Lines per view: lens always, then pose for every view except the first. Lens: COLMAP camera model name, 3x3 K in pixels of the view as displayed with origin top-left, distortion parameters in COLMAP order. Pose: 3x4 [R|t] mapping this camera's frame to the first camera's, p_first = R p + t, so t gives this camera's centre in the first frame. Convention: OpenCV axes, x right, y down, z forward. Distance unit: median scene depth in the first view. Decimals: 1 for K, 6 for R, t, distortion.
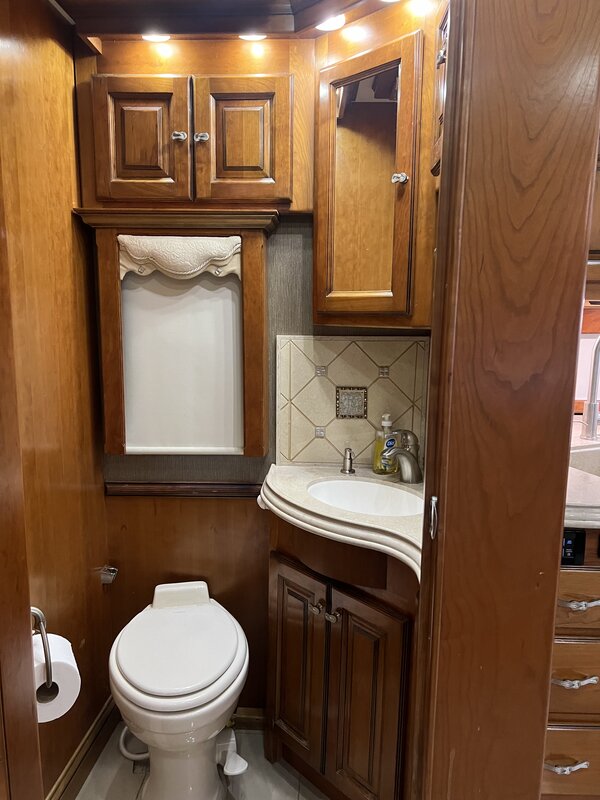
lens RADIAL K [[601.3, 0, 299.1], [0, 601.3, 401.3], [0, 0, 1]] dist [0.060433, -0.069910]
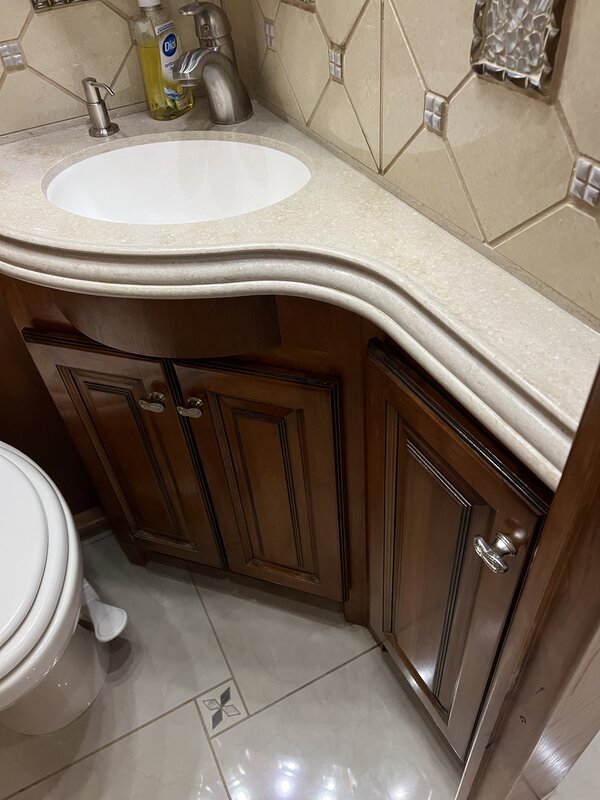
lens RADIAL K [[601.3, 0, 298.9], [0, 601.3, 397.8], [0, 0, 1]] dist [0.060433, -0.069910]
pose [[0.861534, -0.407029, 0.303457, -0.023151], [0.171395, 0.795795, 0.580804, 0.028811], [-0.477894, -0.448372, 0.755368, 0.457872]]
